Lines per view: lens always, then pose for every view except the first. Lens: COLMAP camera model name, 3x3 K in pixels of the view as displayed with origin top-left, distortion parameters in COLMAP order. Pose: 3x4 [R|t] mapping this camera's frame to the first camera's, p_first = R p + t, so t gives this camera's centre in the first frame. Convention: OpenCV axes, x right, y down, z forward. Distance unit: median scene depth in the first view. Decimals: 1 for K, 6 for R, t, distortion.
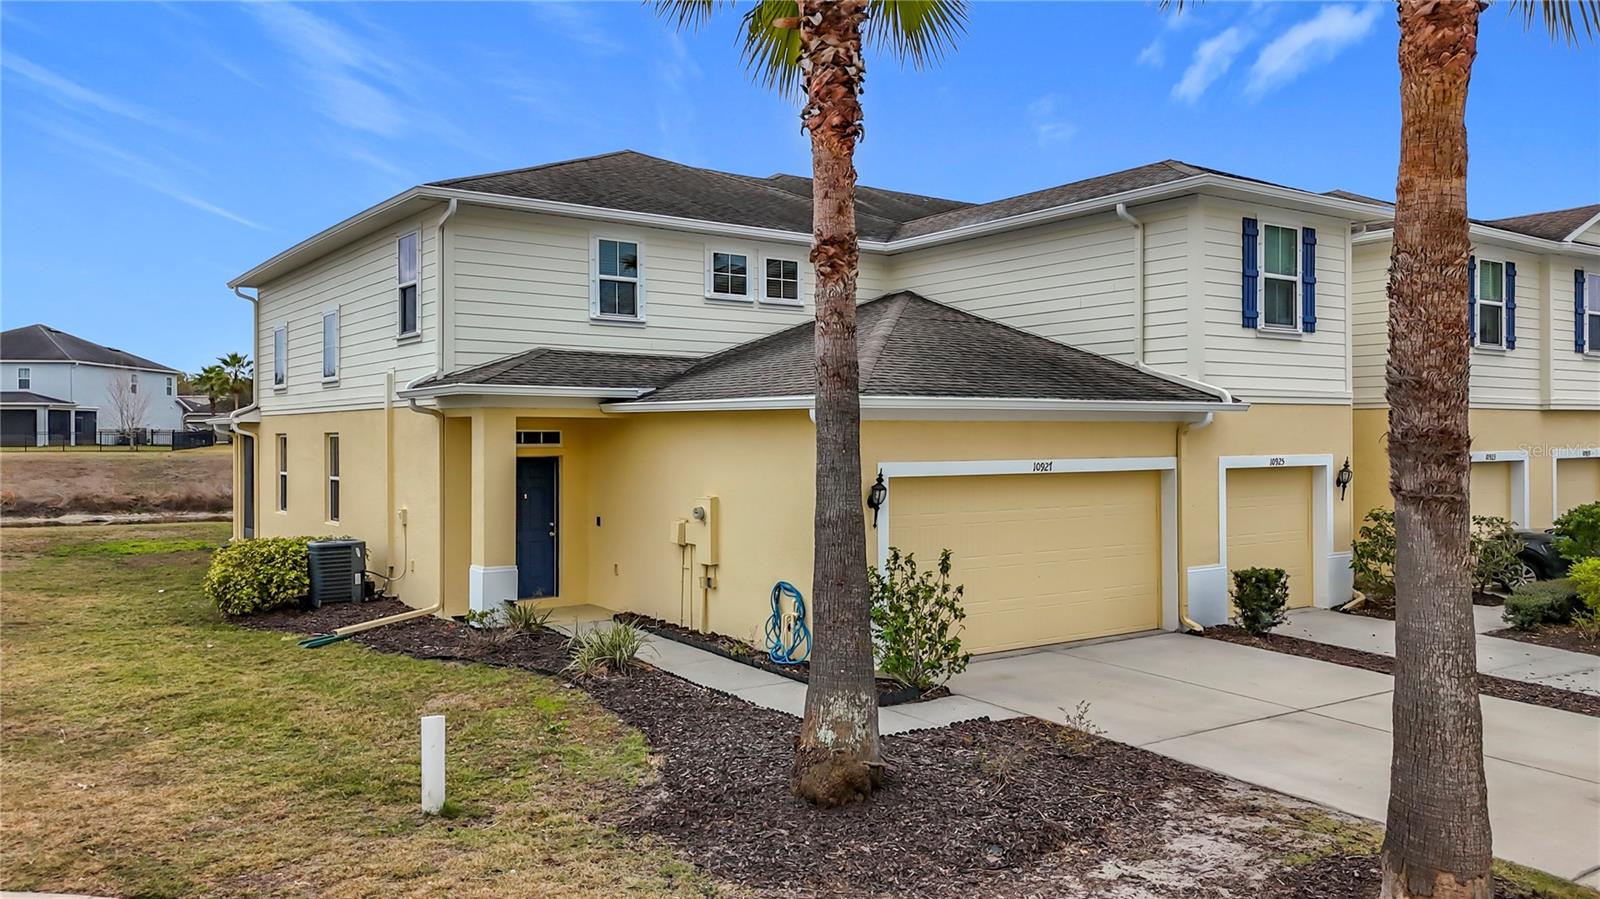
lens RADIAL K [[1170.4, 0, 793.3], [0, 1170.4, 426.1], [0, 0, 1]] dist [0.091152, -0.077254]
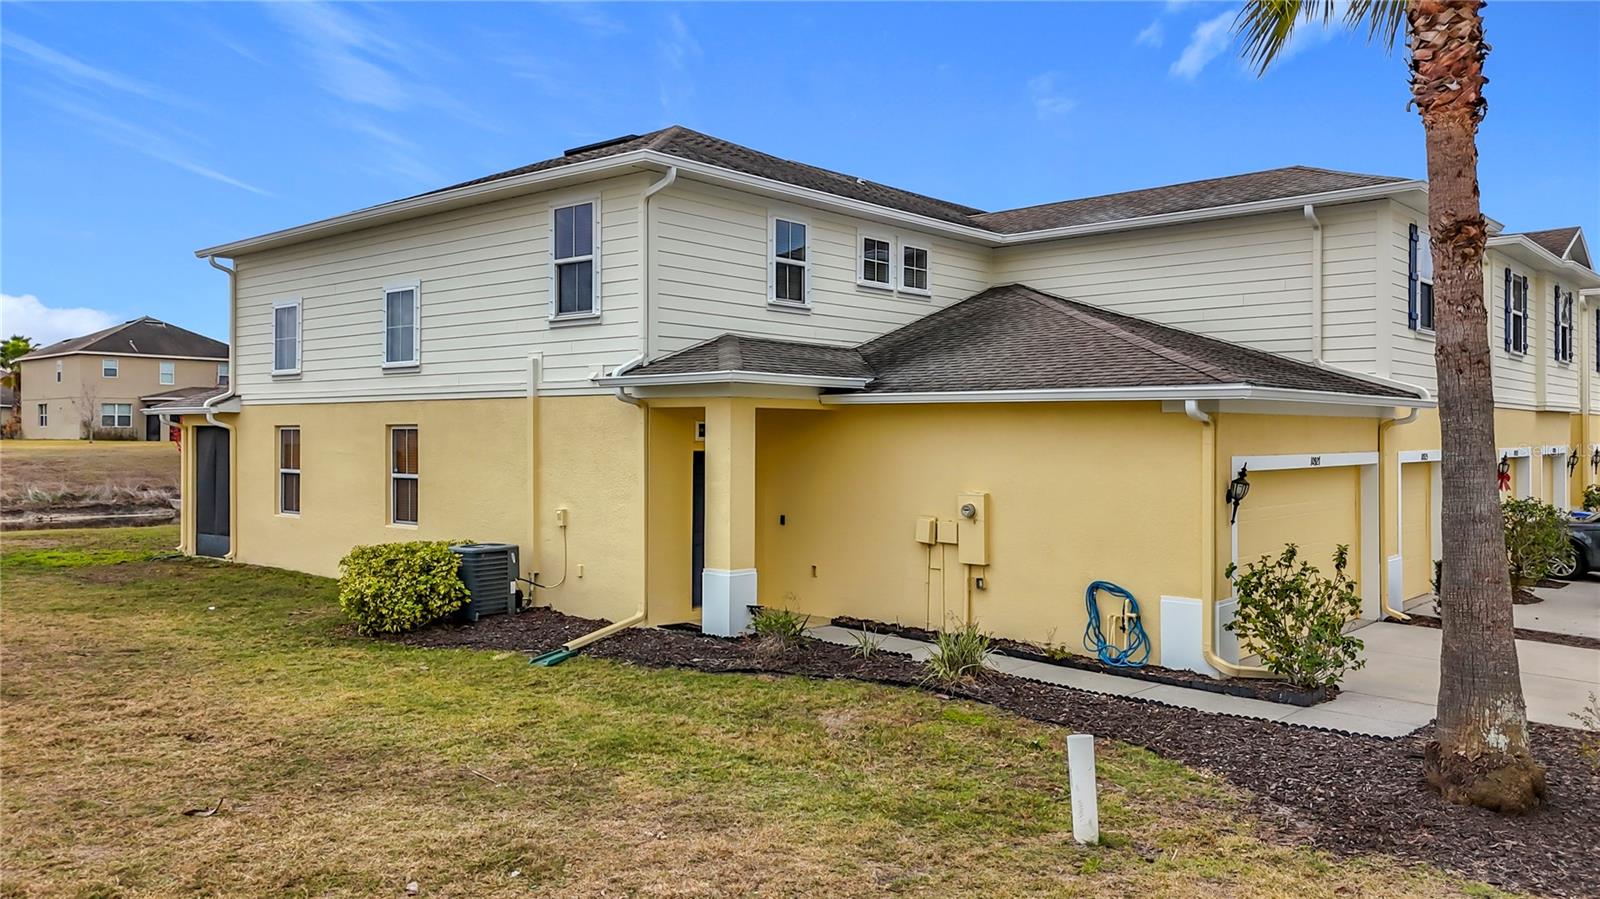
lens RADIAL K [[1170.4, 0, 793.3], [0, 1170.4, 426.1], [0, 0, 1]] dist [0.091152, -0.077254]
pose [[0.974800, 0.005561, 0.223012, -0.375307], [-0.005846, 0.999983, 0.000616, 0.005552], [-0.223005, -0.001905, 0.974815, 0.090432]]
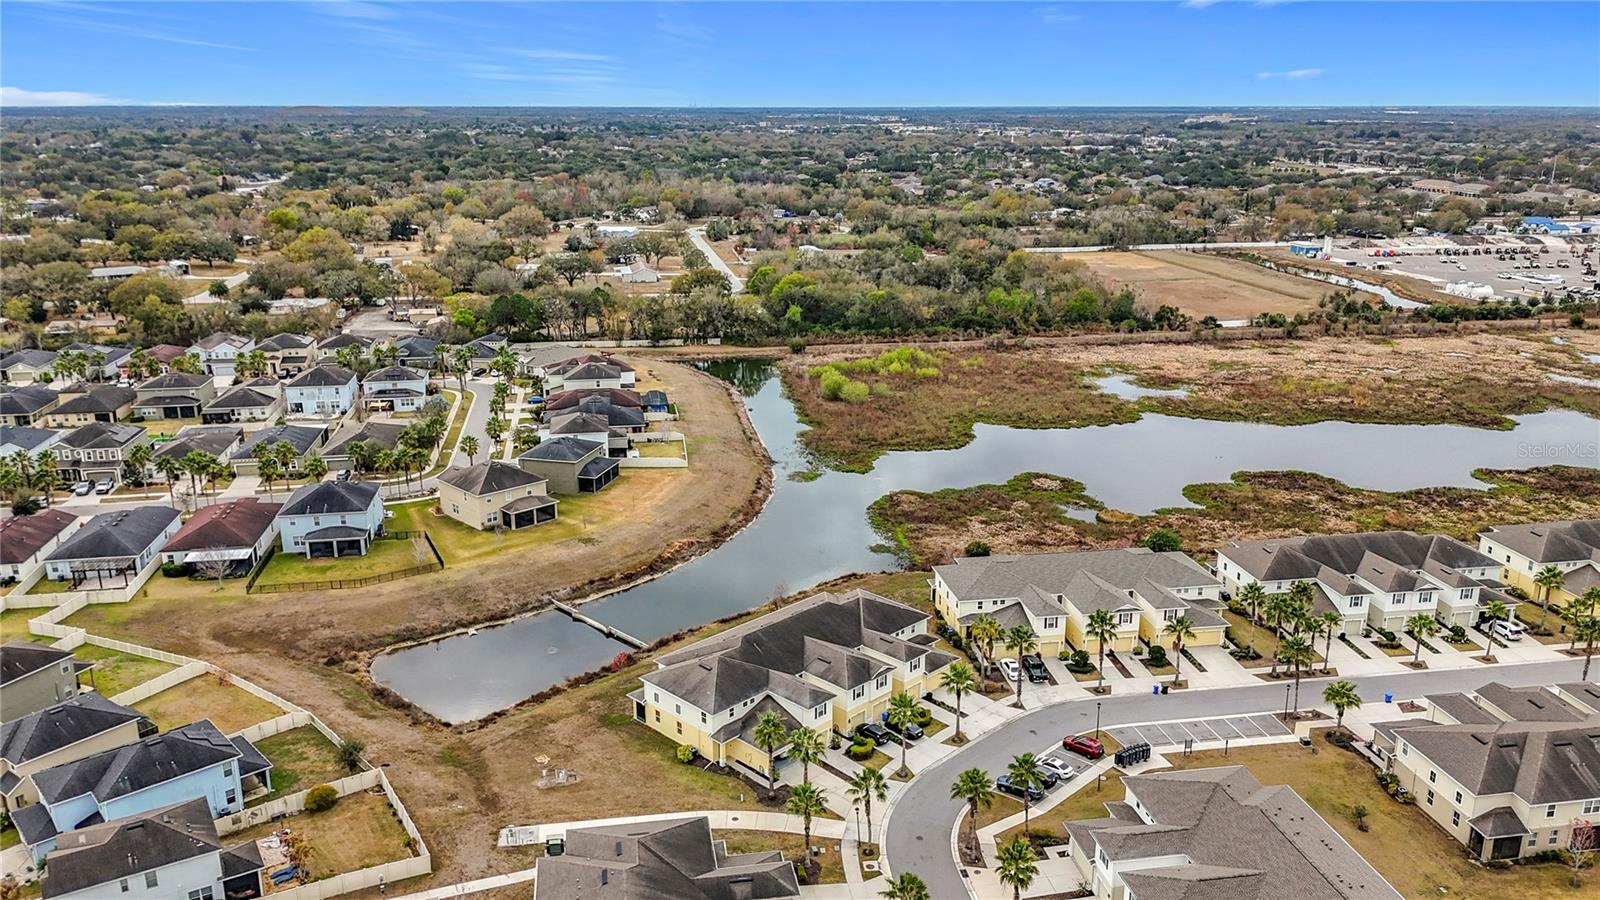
lens RADIAL K [[1215.2, 0, 800.9], [0, 1215.2, 451.3], [0, 0, 1]] dist [0.084404, -0.137774]
pose [[0.986980, -0.044125, 0.154669, -0.833956], [-0.001401, 0.959238, 0.282595, -3.908319], [-0.160834, -0.279132, 0.946688, -5.870155]]
